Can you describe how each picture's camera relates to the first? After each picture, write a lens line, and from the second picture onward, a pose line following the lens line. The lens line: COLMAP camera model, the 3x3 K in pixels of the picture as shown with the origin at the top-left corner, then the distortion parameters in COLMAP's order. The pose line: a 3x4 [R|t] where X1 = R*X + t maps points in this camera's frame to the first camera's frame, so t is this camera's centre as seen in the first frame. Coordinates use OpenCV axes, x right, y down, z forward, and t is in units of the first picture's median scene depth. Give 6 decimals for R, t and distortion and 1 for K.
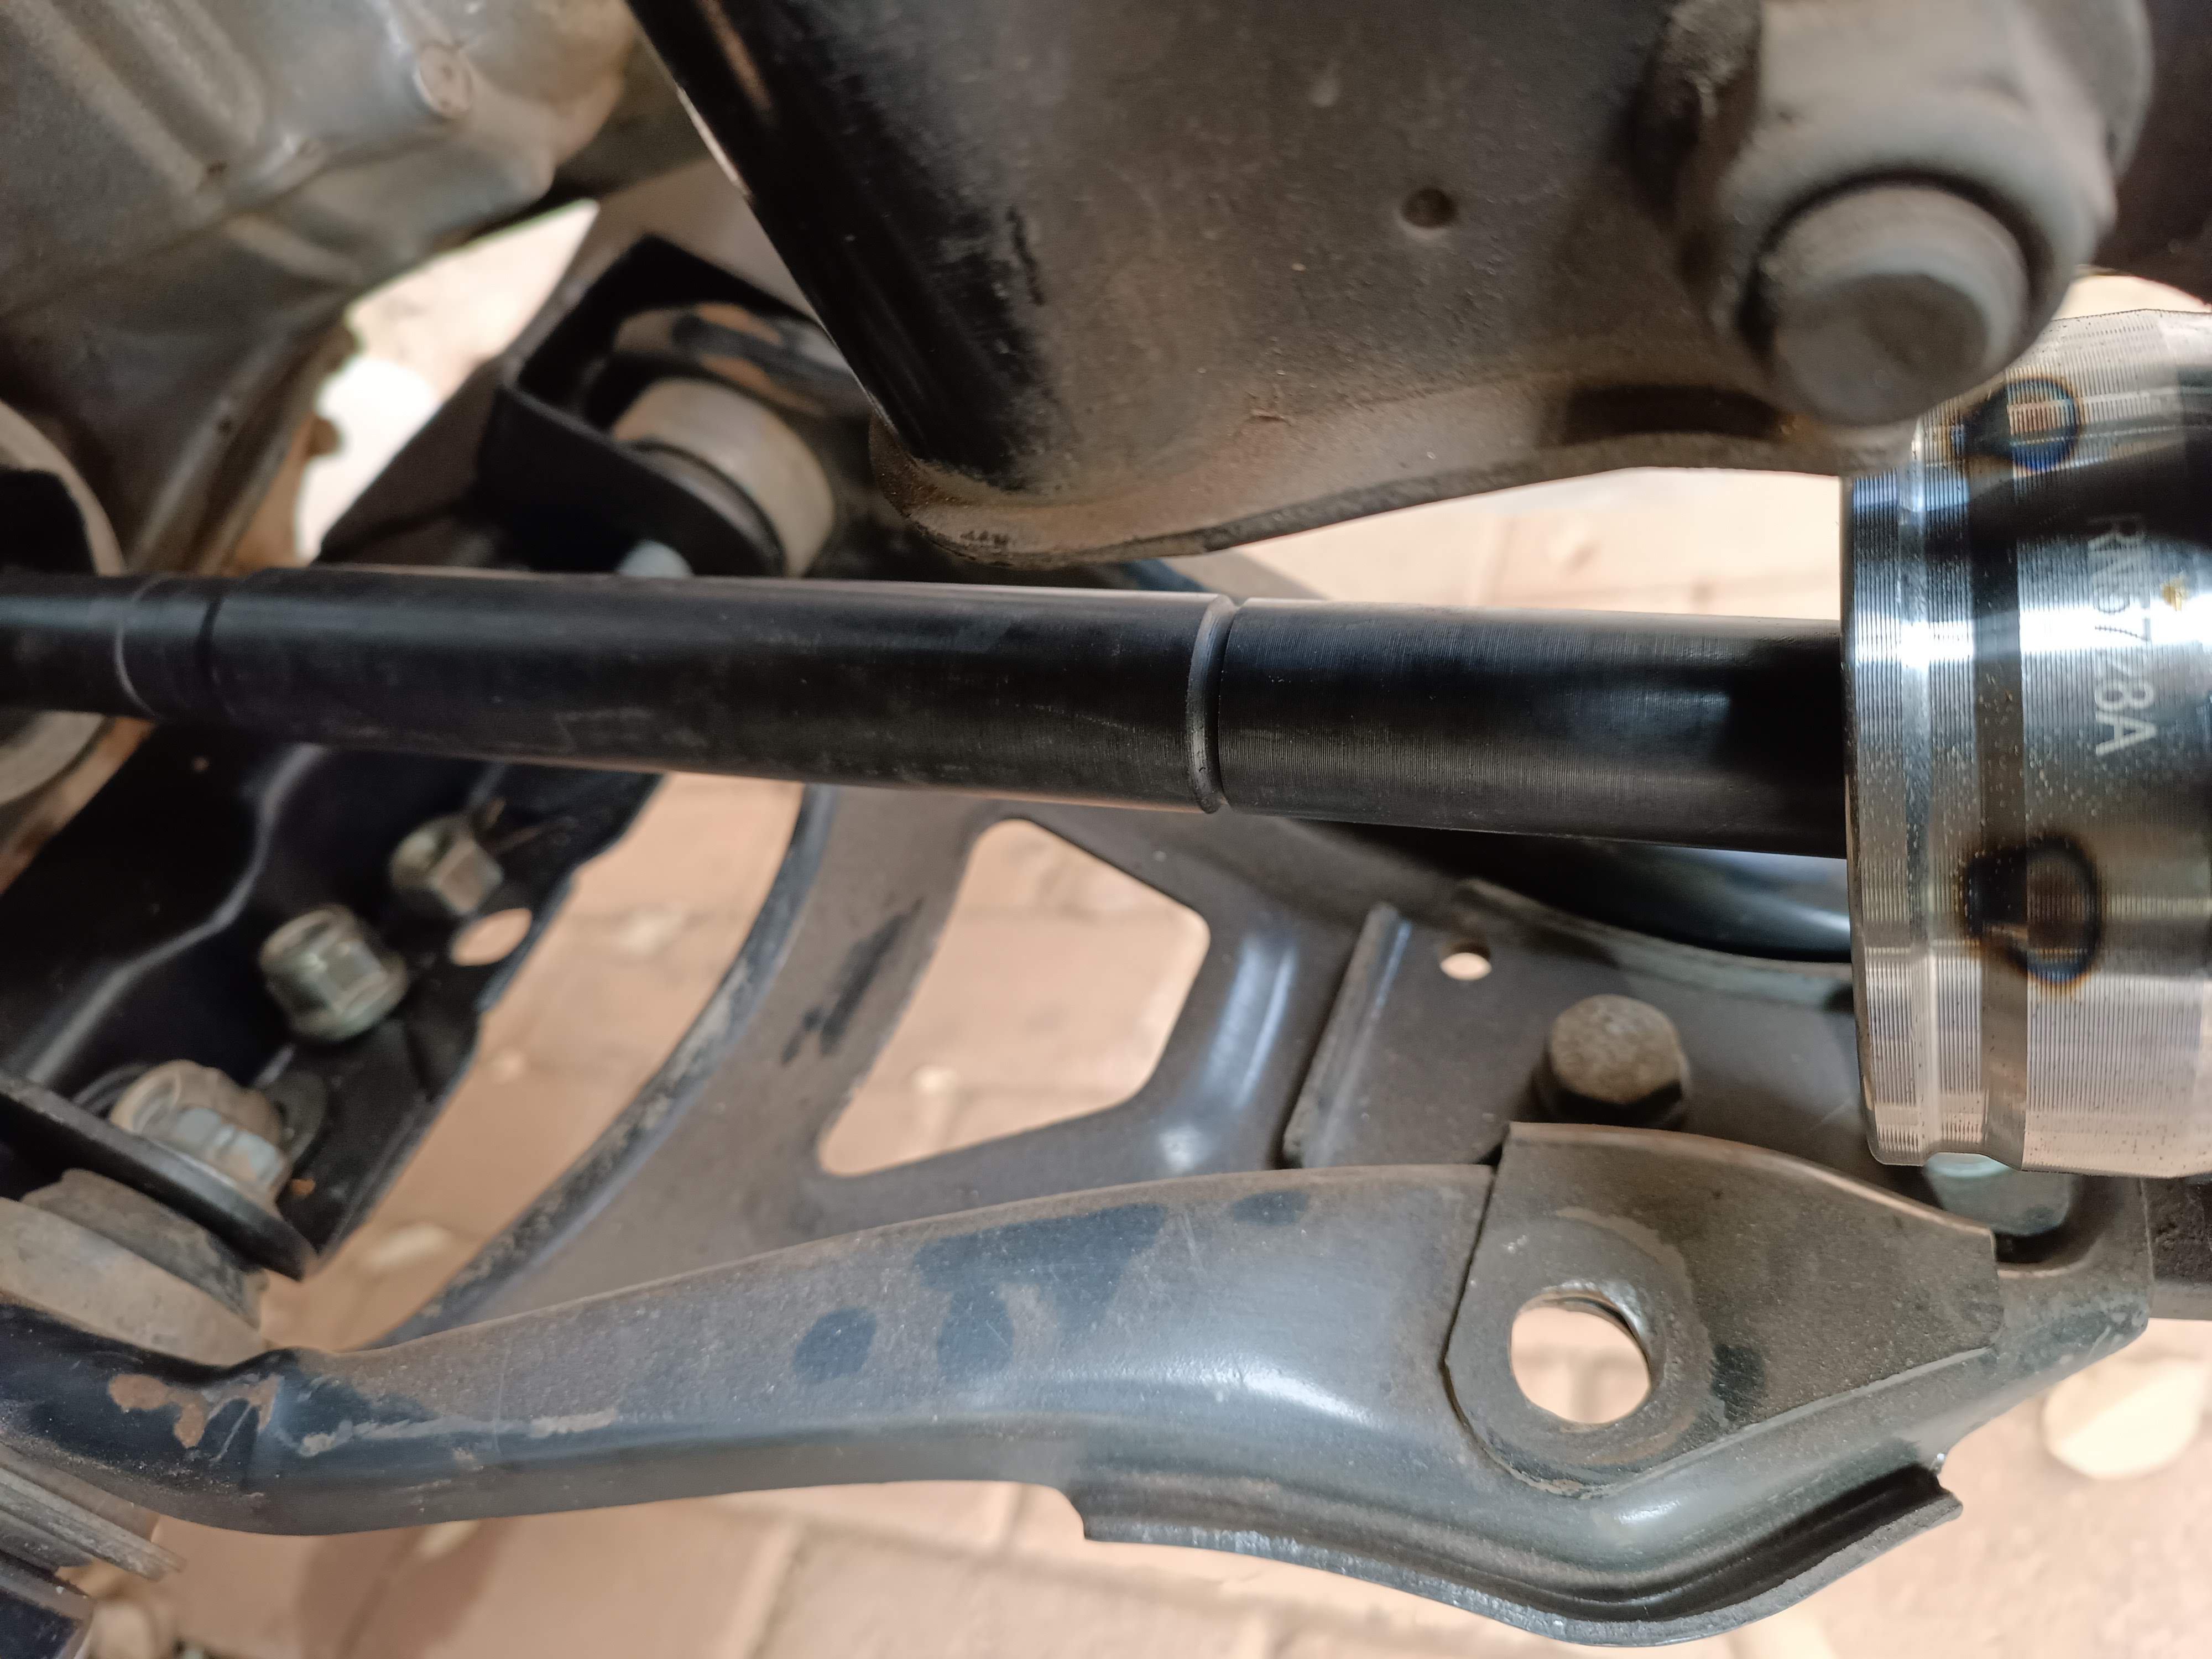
lens RADIAL K [[1711.9, 0, 1111.7], [0, 1711.9, 829.5], [0, 0, 1]] dist [-0.040362, 0.009100]
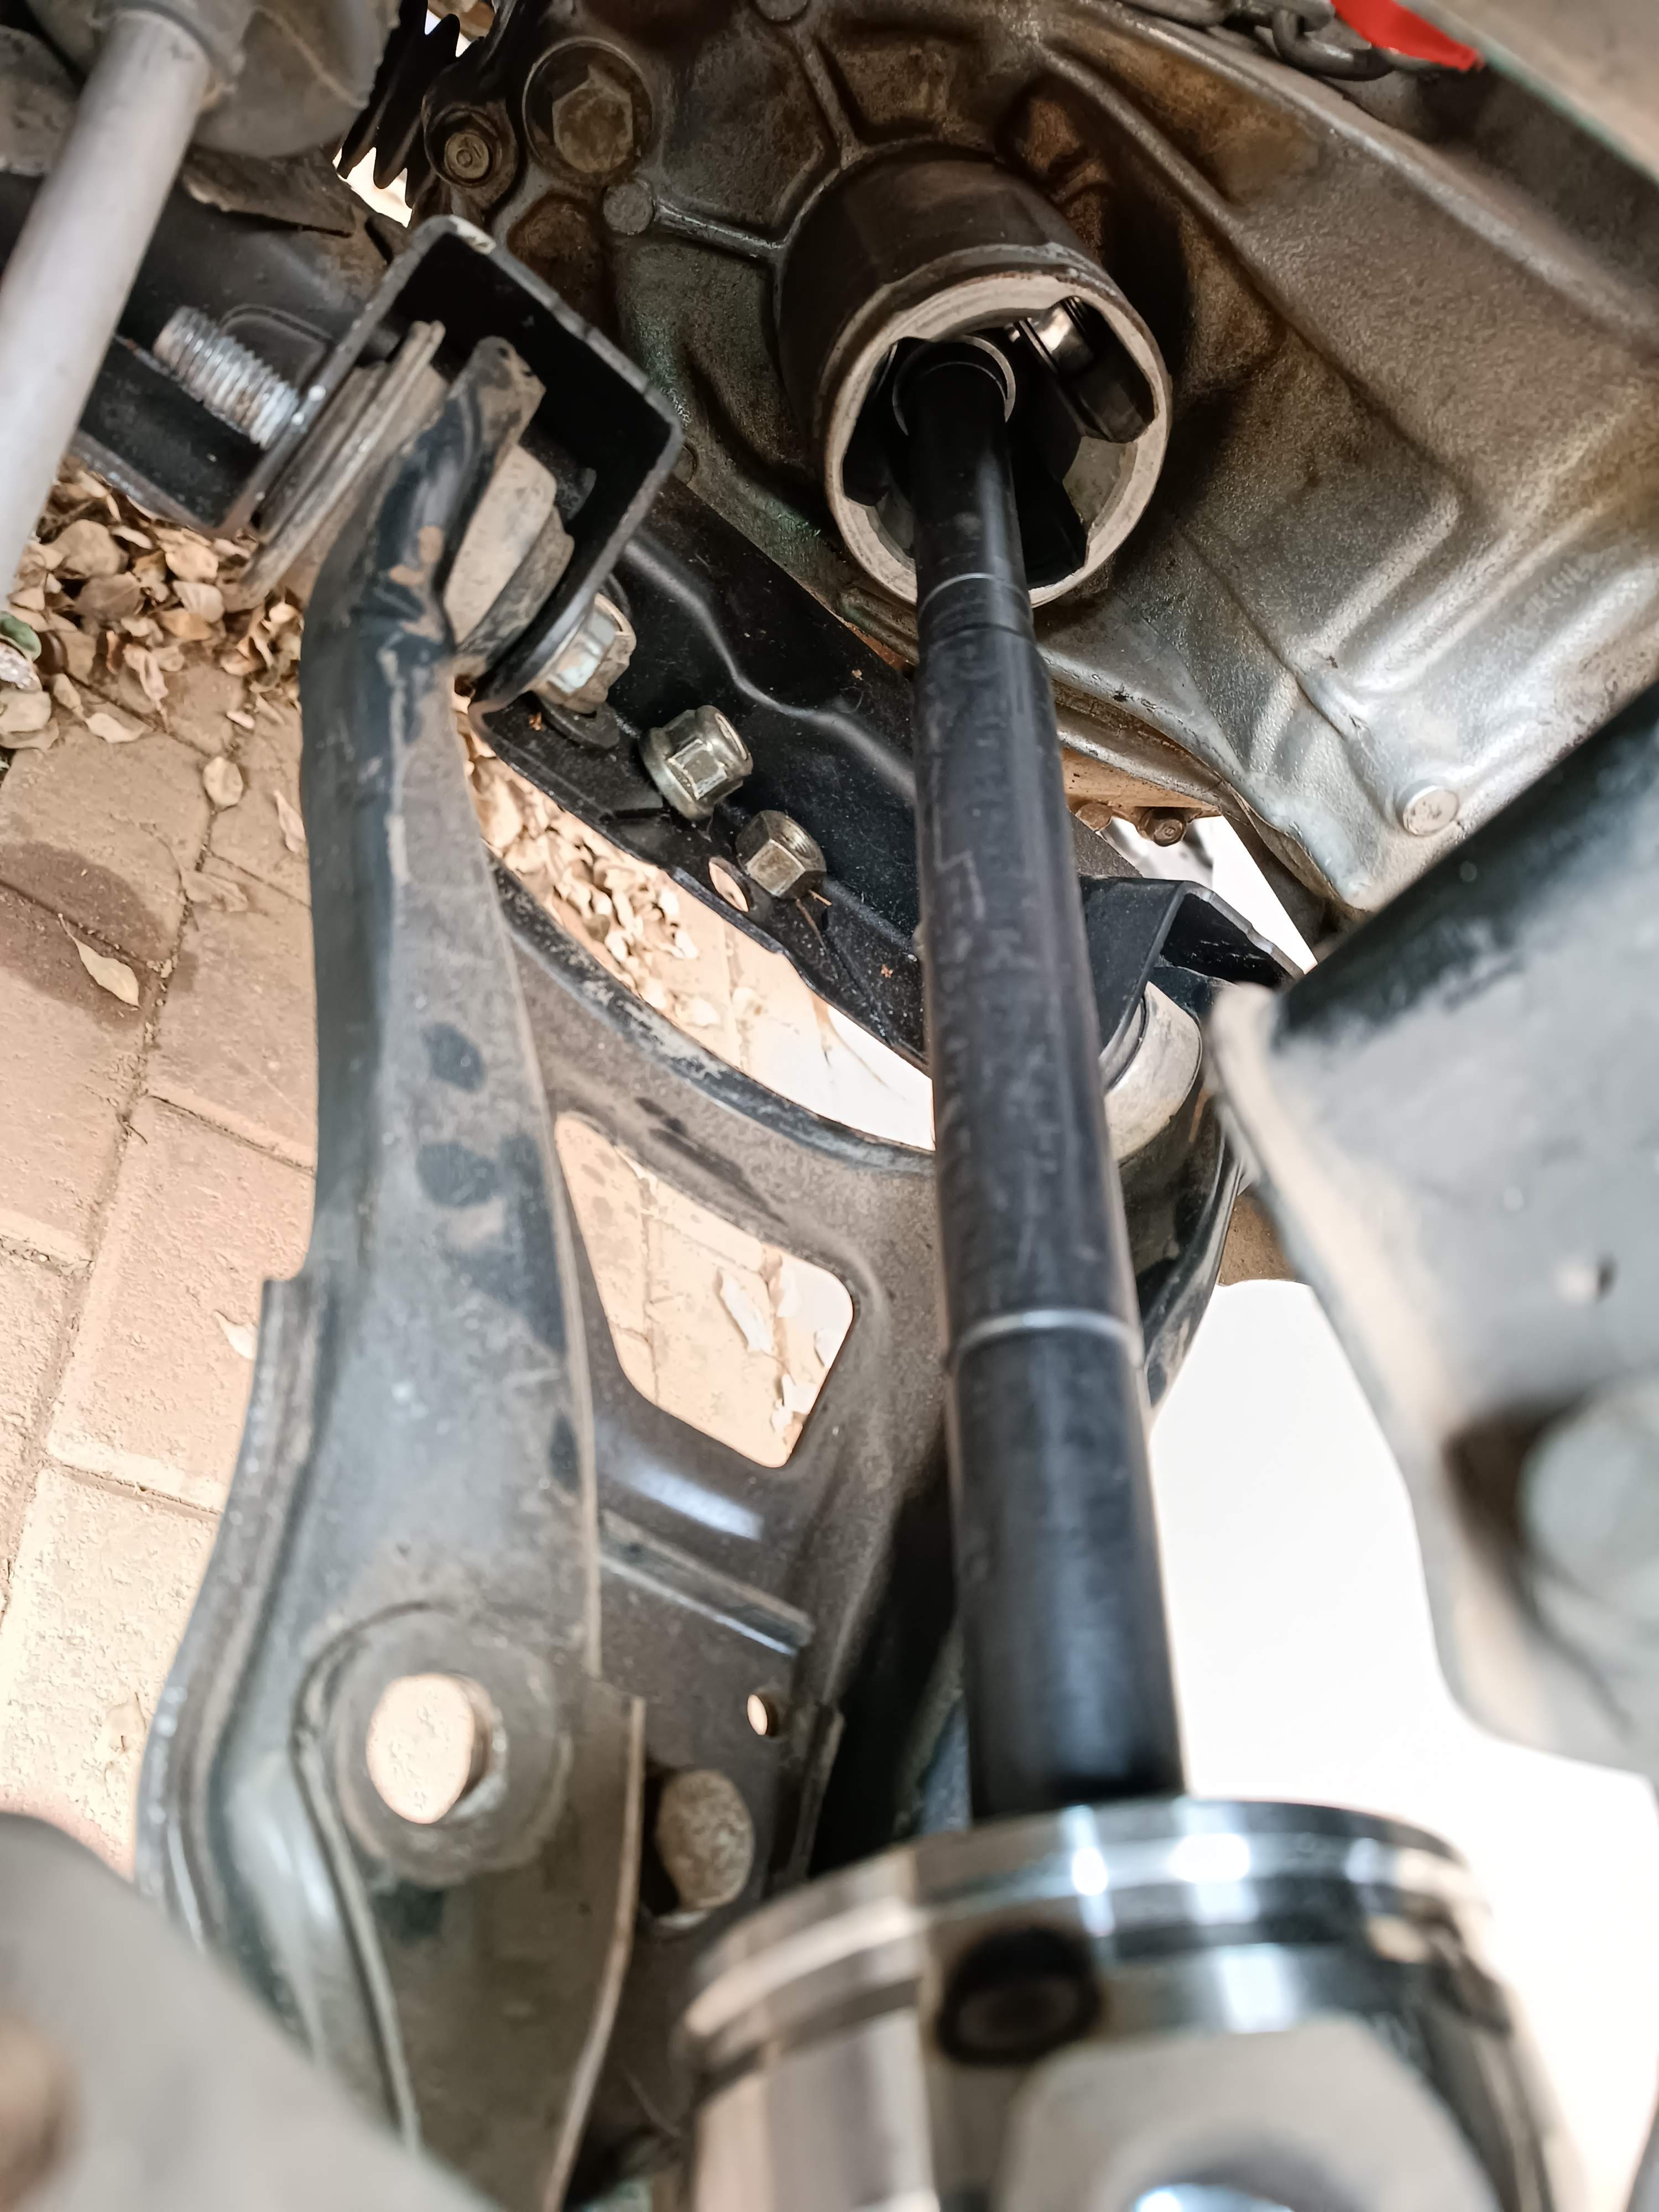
lens RADIAL K [[1658.3, 0, 819.4], [0, 1658.3, 1103.5], [0, 0, 1]] dist [0.003774, 0.003307]
pose [[0.050857, 0.938631, -0.341154, 0.226599], [-0.994929, 0.017939, -0.098963, 0.148717], [-0.086769, 0.344457, 0.934783, -0.047501]]
